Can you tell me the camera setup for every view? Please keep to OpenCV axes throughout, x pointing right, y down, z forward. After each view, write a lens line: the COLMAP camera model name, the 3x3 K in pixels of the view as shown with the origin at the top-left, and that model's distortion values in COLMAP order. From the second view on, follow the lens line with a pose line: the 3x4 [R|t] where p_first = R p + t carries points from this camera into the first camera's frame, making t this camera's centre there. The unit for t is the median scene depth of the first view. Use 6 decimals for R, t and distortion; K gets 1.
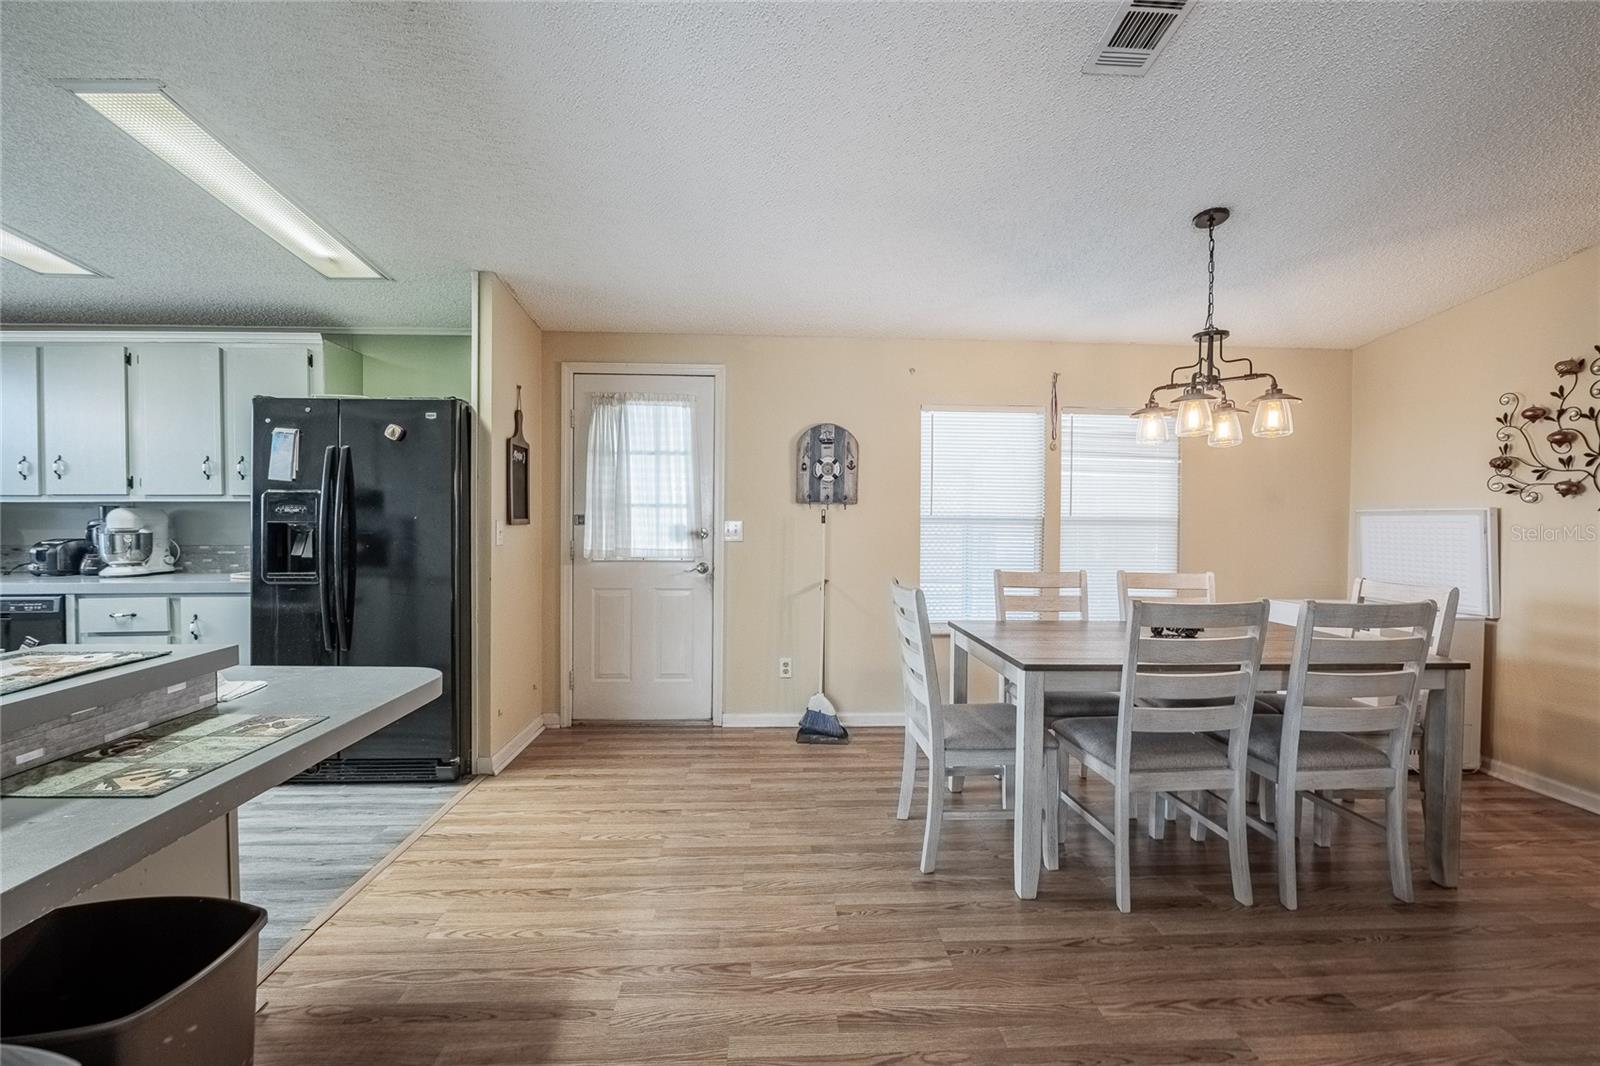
lens RADIAL K [[660.8, 0, 804.7], [0, 660.8, 527.6], [0, 0, 1]] dist [-0.007866, -0.000104]
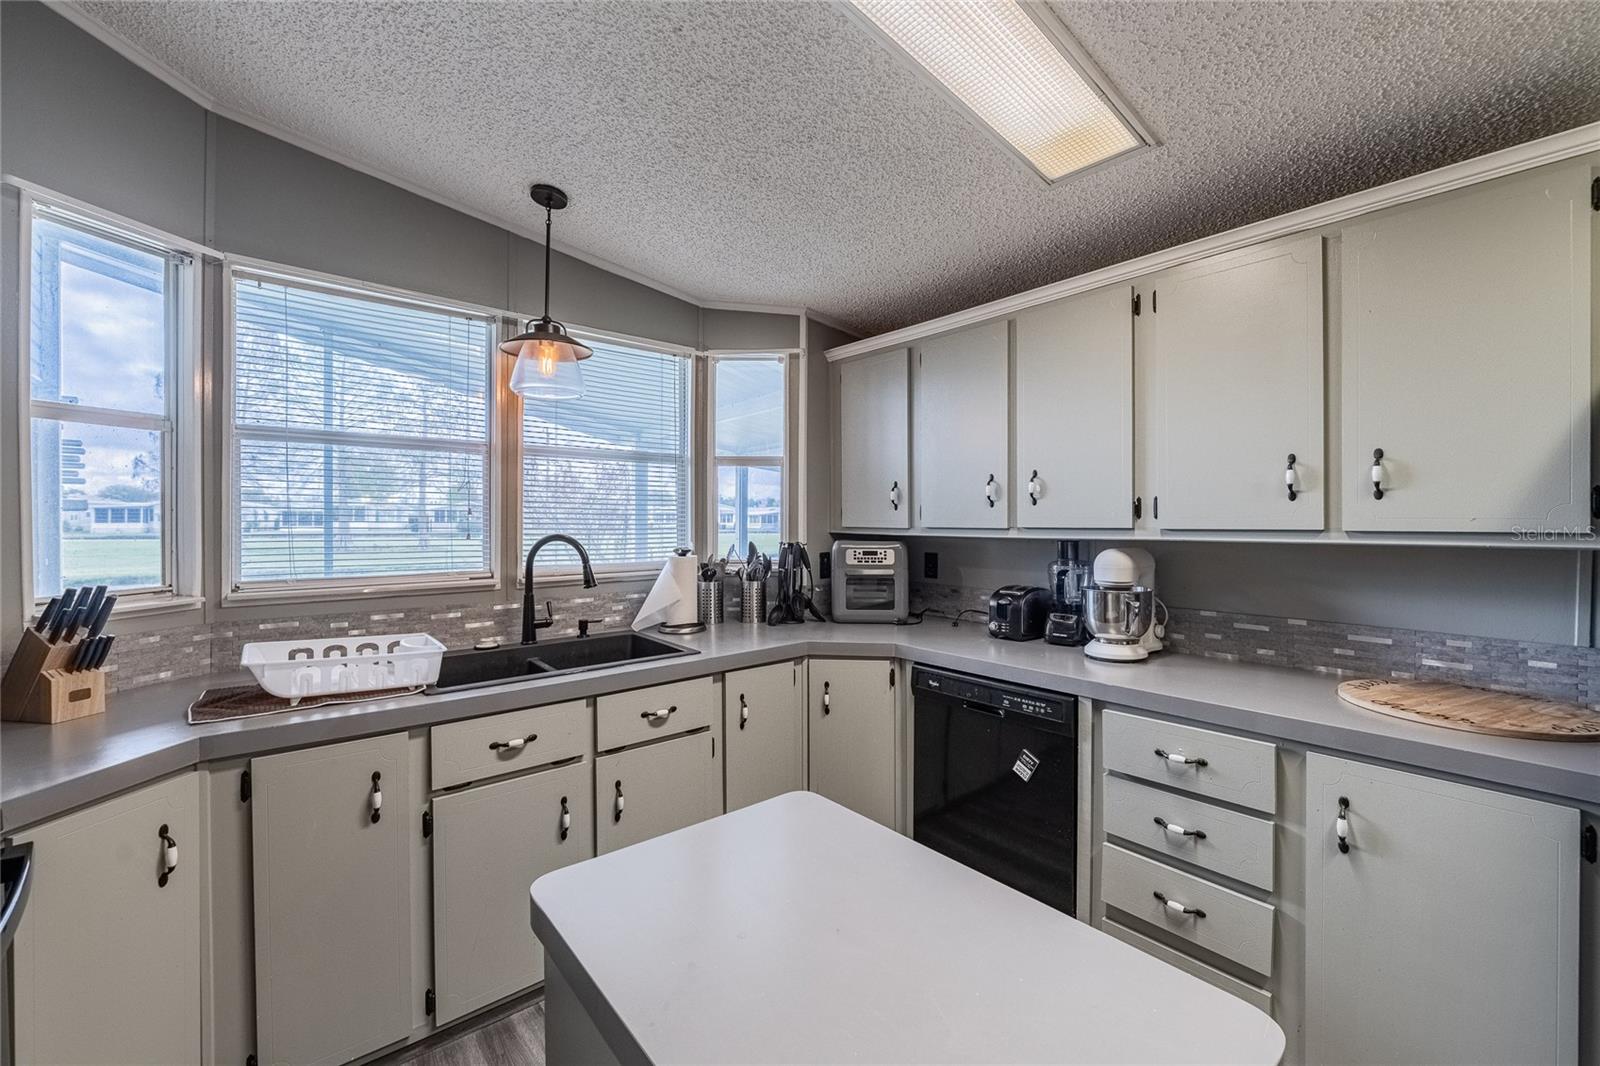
lens RADIAL K [[639.5, 0, 798.1], [0, 639.5, 524.2], [0, 0, 1]] dist [-0.010543, -0.000456]
pose [[0.596402, 0.002924, -0.802681, -0.802940], [-0.010733, 0.999933, -0.004332, -0.052128], [0.802614, 0.011198, 0.596393, 0.431174]]
